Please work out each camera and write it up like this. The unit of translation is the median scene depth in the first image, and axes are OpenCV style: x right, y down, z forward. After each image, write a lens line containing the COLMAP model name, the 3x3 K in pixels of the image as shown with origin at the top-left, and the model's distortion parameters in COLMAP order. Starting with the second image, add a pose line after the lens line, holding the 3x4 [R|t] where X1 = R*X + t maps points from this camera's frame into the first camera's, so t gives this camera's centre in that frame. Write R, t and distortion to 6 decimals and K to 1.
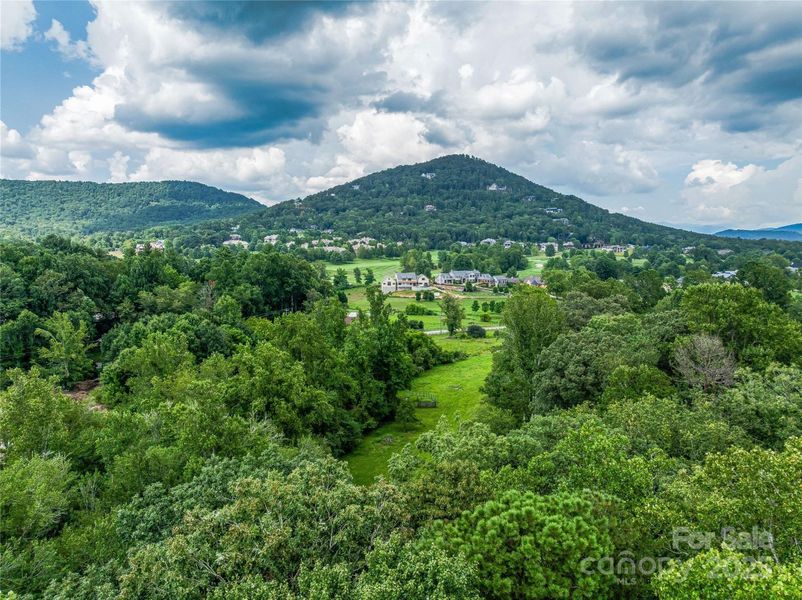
lens RADIAL K [[567.2, 0, 401.0], [0, 567.2, 300.0], [0, 0, 1]] dist [-0.052180, 0.028208]
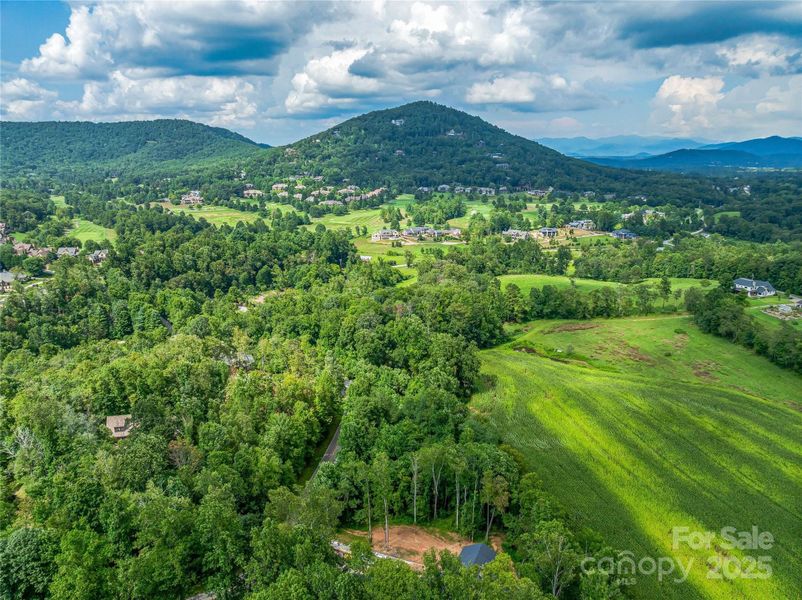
lens RADIAL K [[567.2, 0, 401.0], [0, 567.2, 300.0], [0, 0, 1]] dist [-0.052180, 0.028208]
pose [[0.998616, -0.023307, 0.047144, -0.066172], [0.016149, 0.989024, 0.146868, -0.184615], [-0.050050, -0.145904, 0.988032, -1.630281]]
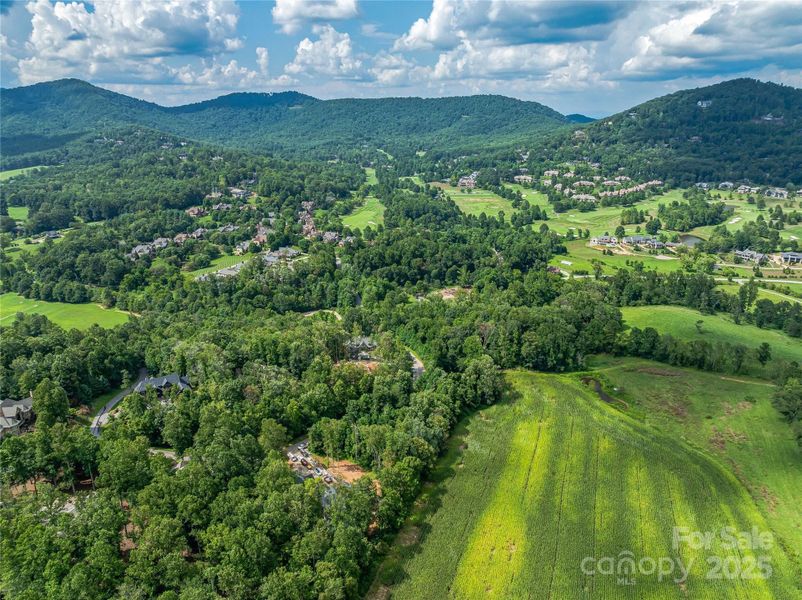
lens RADIAL K [[567.2, 0, 401.0], [0, 567.2, 300.0], [0, 0, 1]] dist [-0.052180, 0.028208]
pose [[0.875705, 0.141751, -0.461570, 0.630965], [-0.043148, 0.975085, 0.217593, -0.444627], [0.480914, -0.170632, 0.860004, -1.945579]]
